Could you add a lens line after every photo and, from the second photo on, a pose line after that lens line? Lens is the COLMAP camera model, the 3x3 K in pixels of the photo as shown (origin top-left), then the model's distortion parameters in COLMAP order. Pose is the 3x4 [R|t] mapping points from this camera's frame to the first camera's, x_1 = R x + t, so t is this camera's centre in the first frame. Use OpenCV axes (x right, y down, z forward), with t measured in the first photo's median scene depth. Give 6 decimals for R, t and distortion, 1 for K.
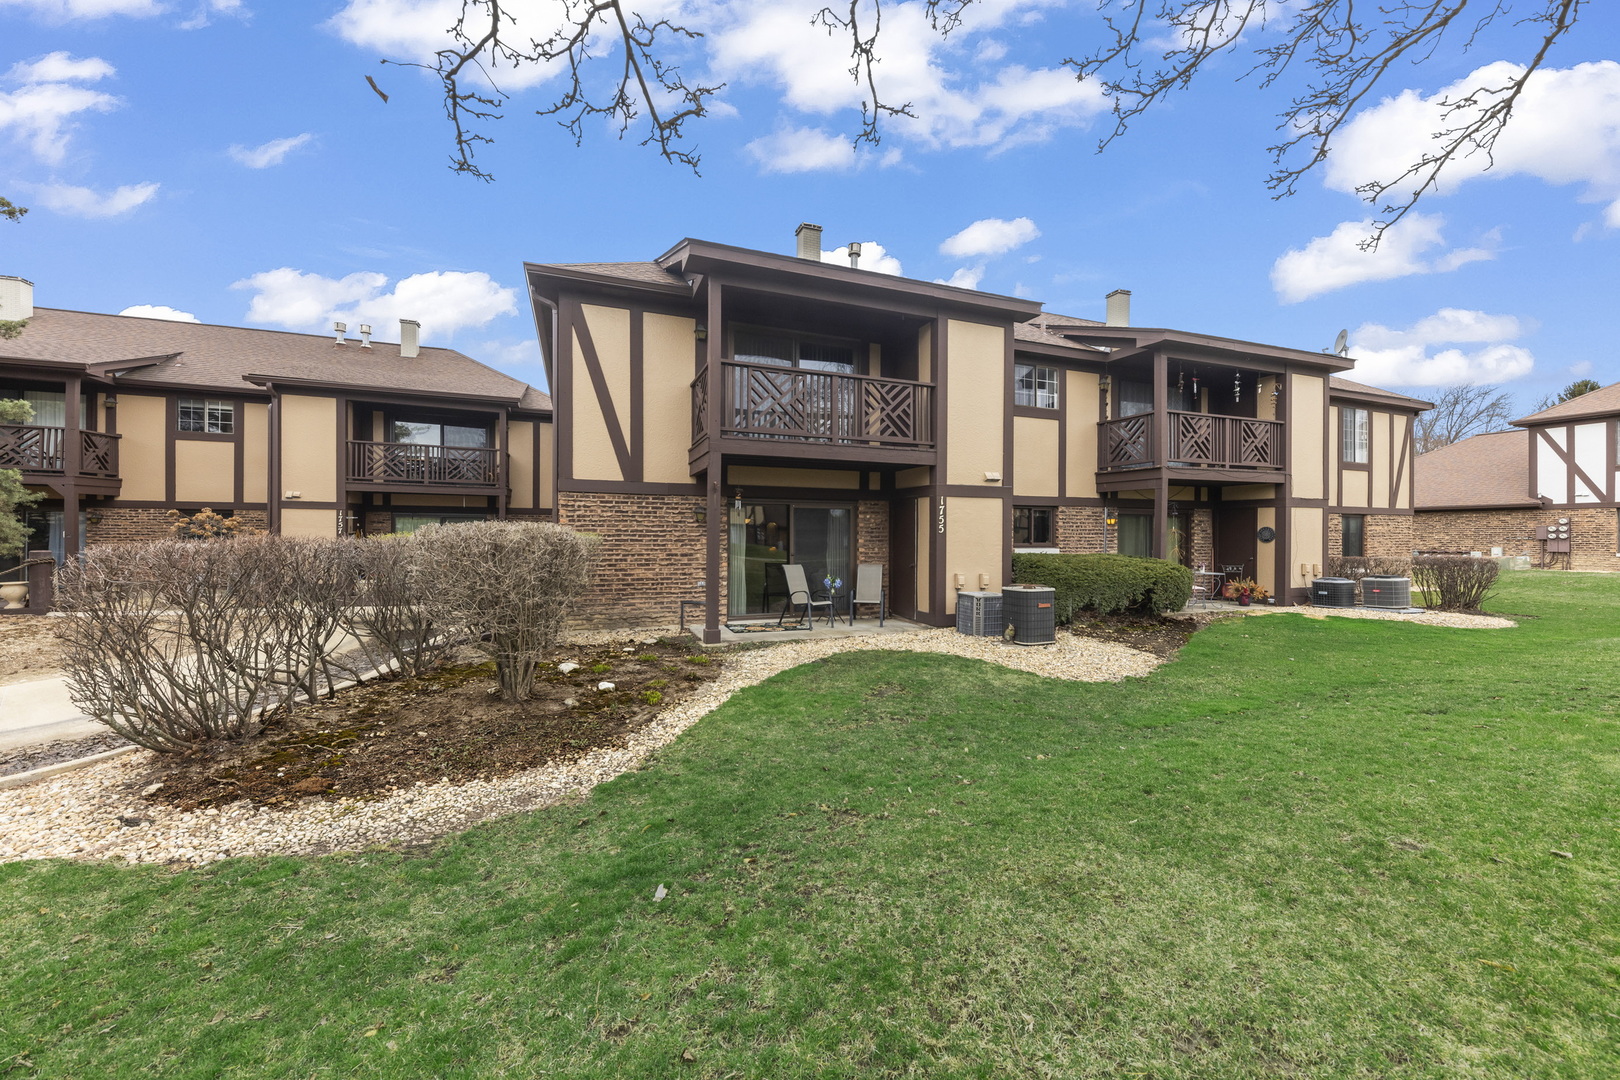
lens RADIAL K [[602.4, 0, 810.0], [0, 602.4, 540.0], [0, 0, 1]] dist [0.012314, -0.000022]
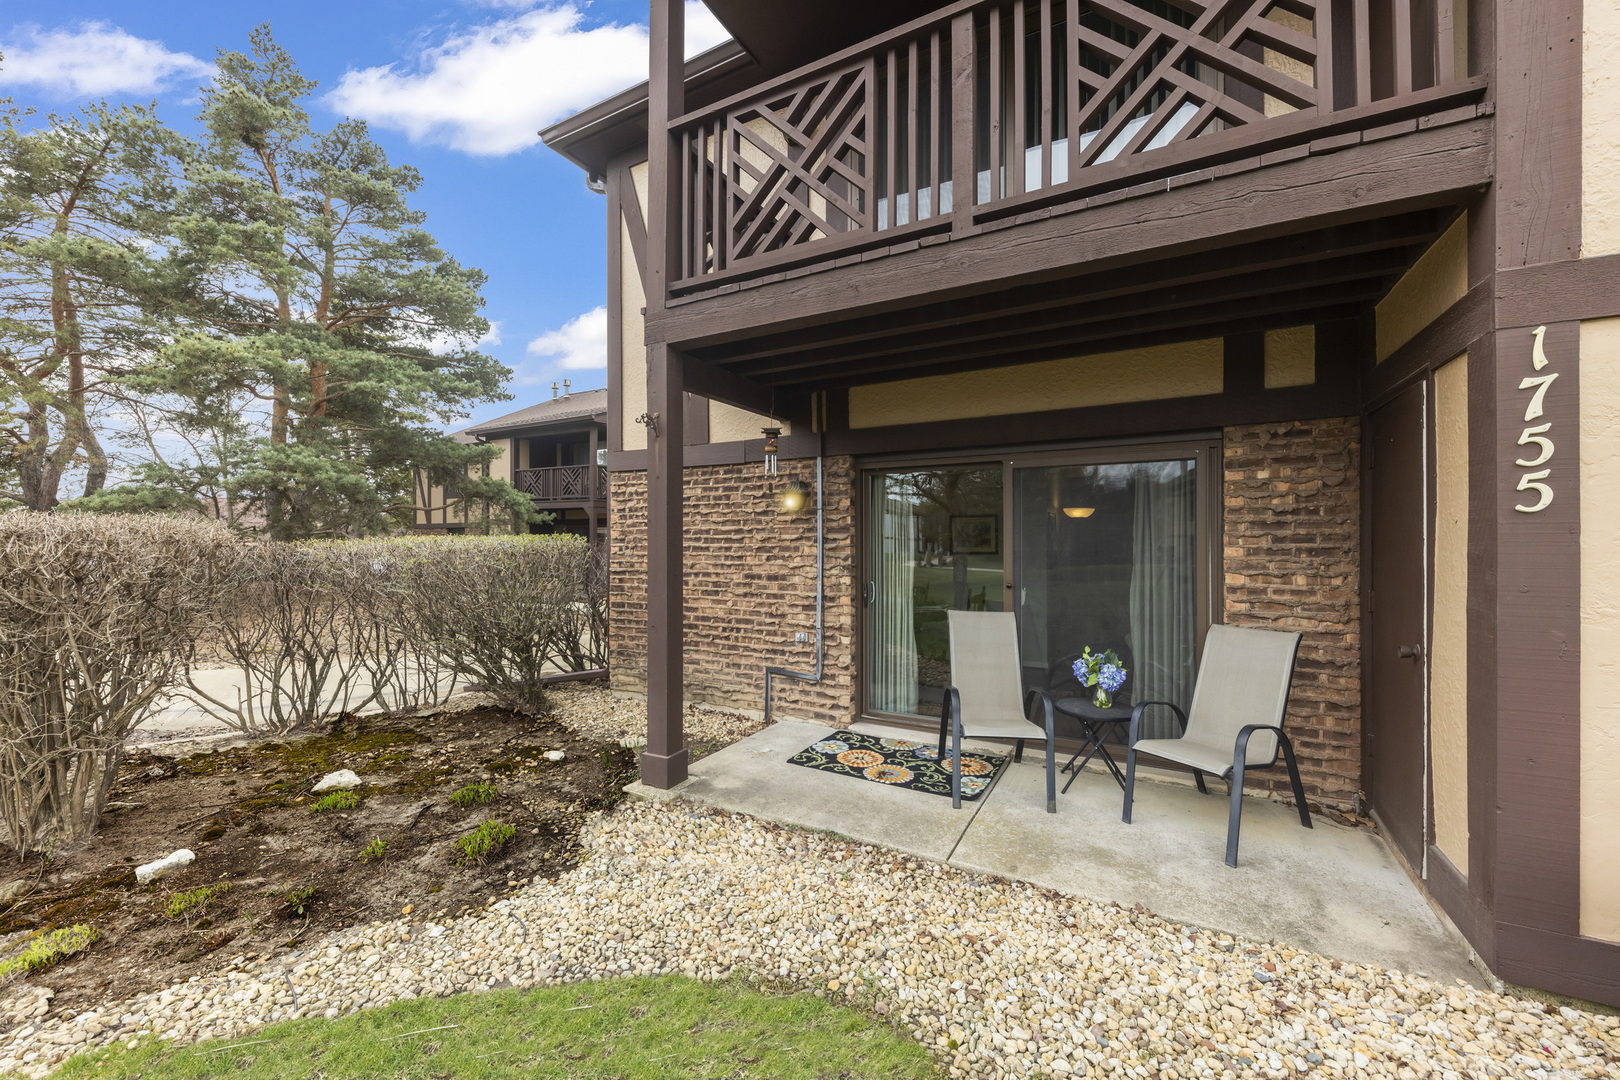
lens RADIAL K [[631.6, 0, 806.7], [0, 631.6, 542.1], [0, 0, 1]] dist [0.012008, -0.003088]
pose [[0.639811, -0.007575, -0.768495, 0.200702], [-0.003111, 0.999918, -0.012446, 0.001168], [0.768526, 0.010354, 0.639735, 0.610438]]
